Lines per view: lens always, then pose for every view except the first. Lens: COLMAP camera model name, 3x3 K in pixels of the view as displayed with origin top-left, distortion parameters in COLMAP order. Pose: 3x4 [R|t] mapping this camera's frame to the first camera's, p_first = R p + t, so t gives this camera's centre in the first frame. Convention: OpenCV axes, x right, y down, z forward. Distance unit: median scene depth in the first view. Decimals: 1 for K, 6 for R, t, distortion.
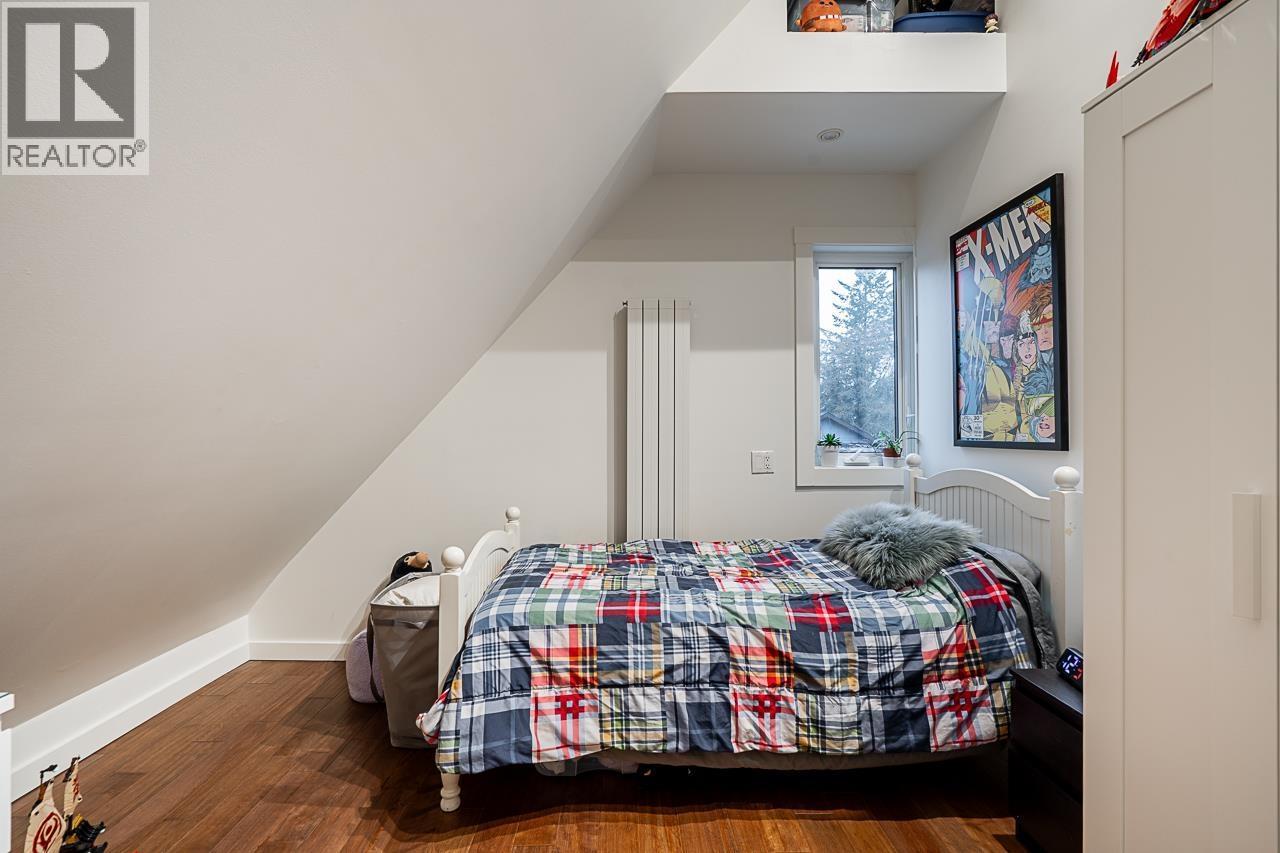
lens RADIAL K [[585.3, 0, 631.2], [0, 585.3, 426.5], [0, 0, 1]] dist [-0.002346, 0.001211]
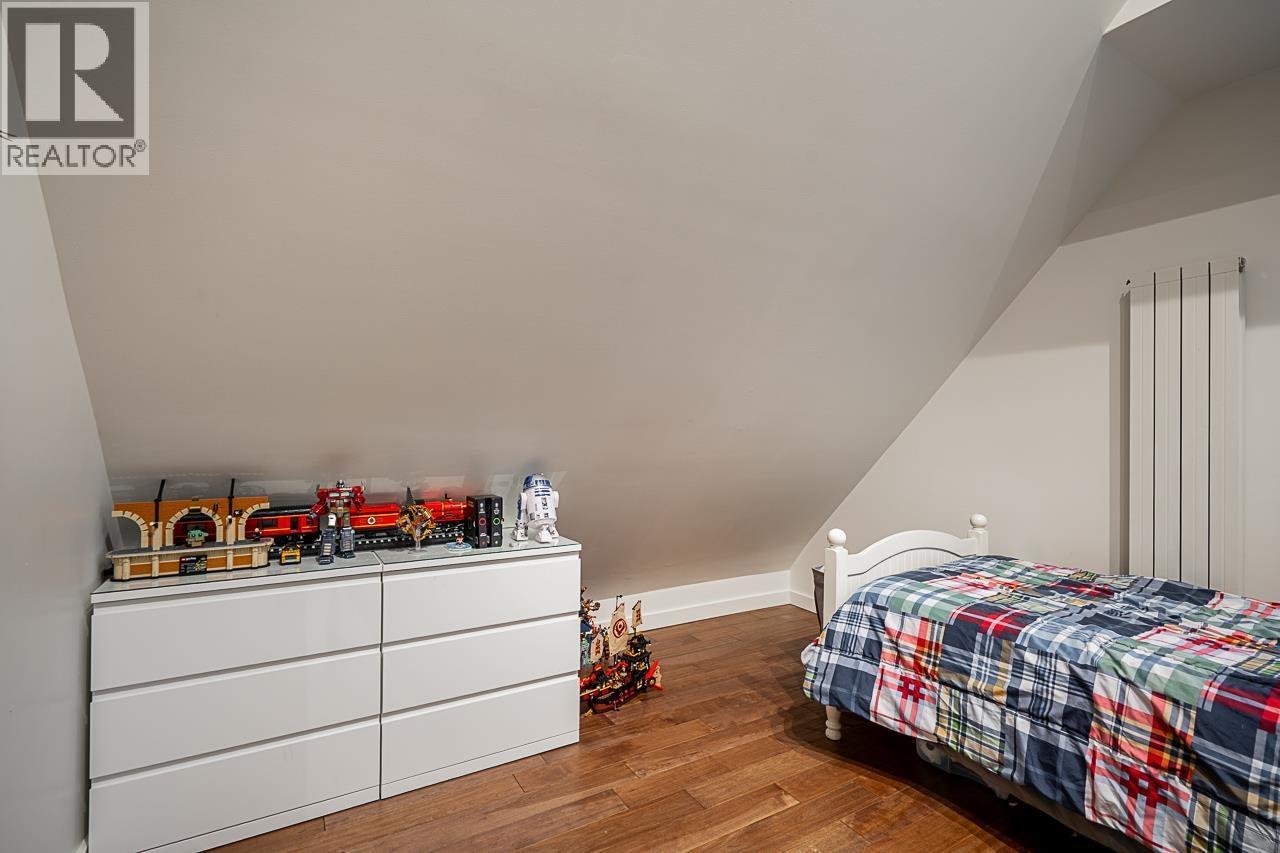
lens RADIAL K [[585.3, 0, 631.2], [0, 585.3, 426.5], [0, 0, 1]] dist [-0.002346, 0.001211]
pose [[0.494434, -0.004199, -0.869205, 0.578772], [-0.005654, 0.999952, -0.008047, 0.001021], [0.869197, 0.008893, 0.494386, 0.003546]]
